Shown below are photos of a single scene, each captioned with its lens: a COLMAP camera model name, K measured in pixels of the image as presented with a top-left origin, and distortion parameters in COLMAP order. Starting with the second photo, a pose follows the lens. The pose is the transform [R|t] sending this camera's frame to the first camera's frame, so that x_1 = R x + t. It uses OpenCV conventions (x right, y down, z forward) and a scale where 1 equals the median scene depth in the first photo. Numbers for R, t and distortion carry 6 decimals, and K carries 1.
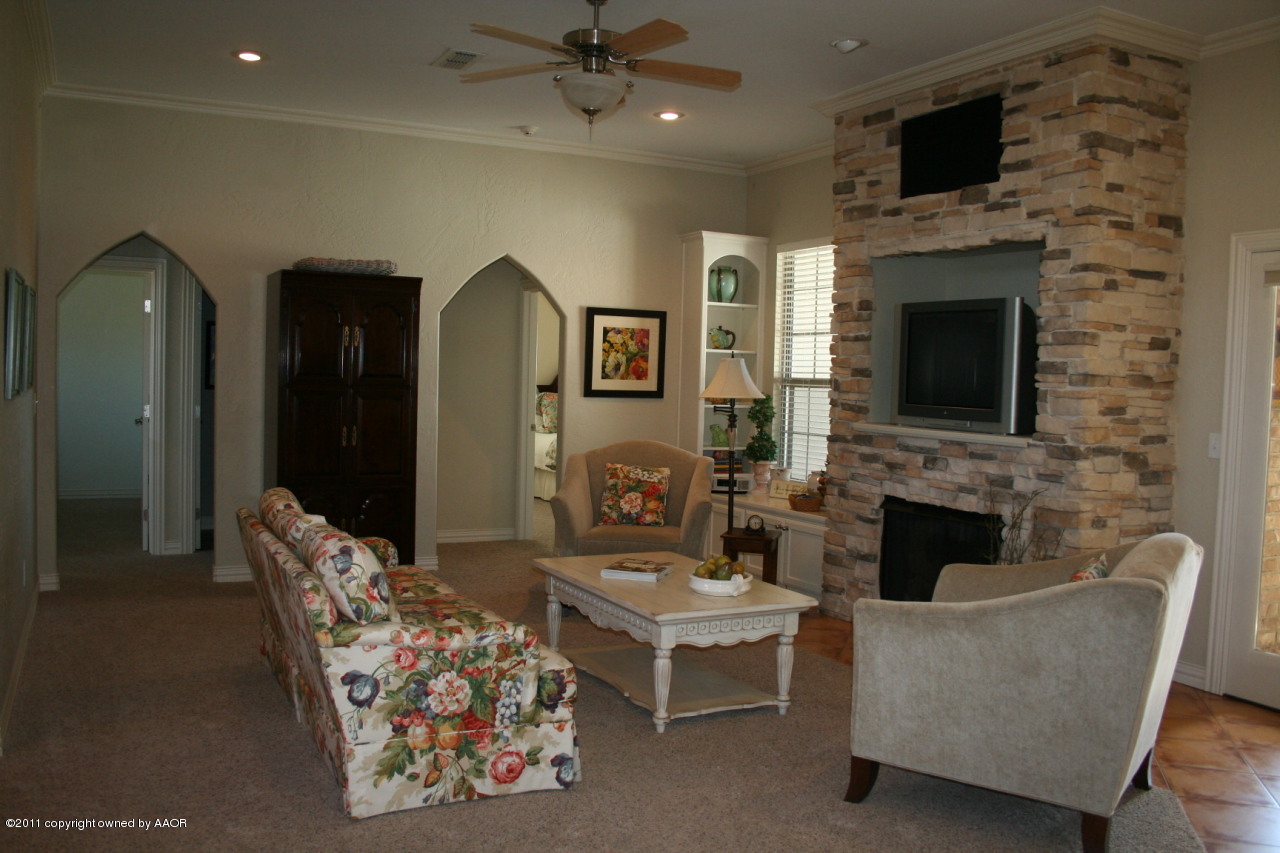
lens RADIAL K [[1080.3, 0, 640.0], [0, 1080.3, 426.5], [0, 0, 1]] dist [-0.157034, 0.143508]
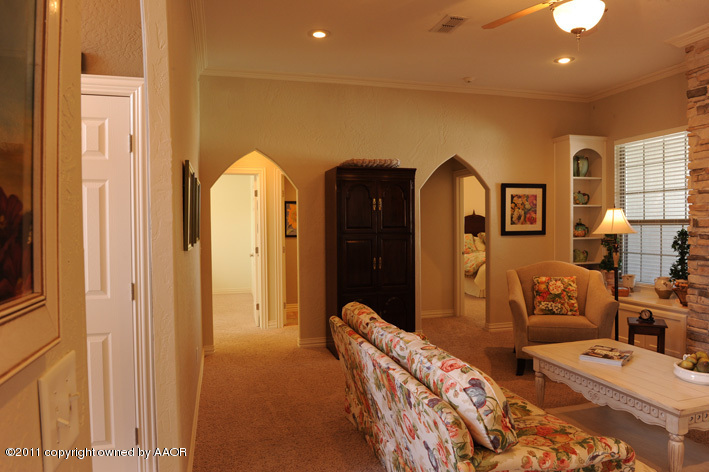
lens RADIAL K [[484.0, 0, 354.5], [0, 484.0, 236.0], [0, 0, 1]] dist [-0.049989, 0.000242]
pose [[0.978165, -0.031775, -0.205387, -0.146761], [0.026678, 0.999265, -0.027538, -0.013856], [0.206111, 0.021458, 0.978293, 0.238384]]
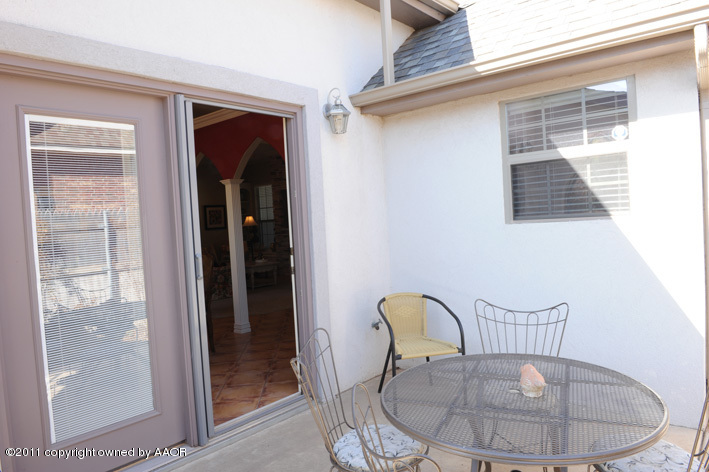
lens RADIAL K [[484.0, 0, 354.5], [0, 484.0, 236.0], [0, 0, 1]] dist [-0.049989, 0.000242]
pose [[0.923537, -0.093864, 0.371845, -0.231436], [0.100614, 0.994925, 0.001255, 0.049445], [-0.370076, 0.036254, 0.928294, -0.830550]]
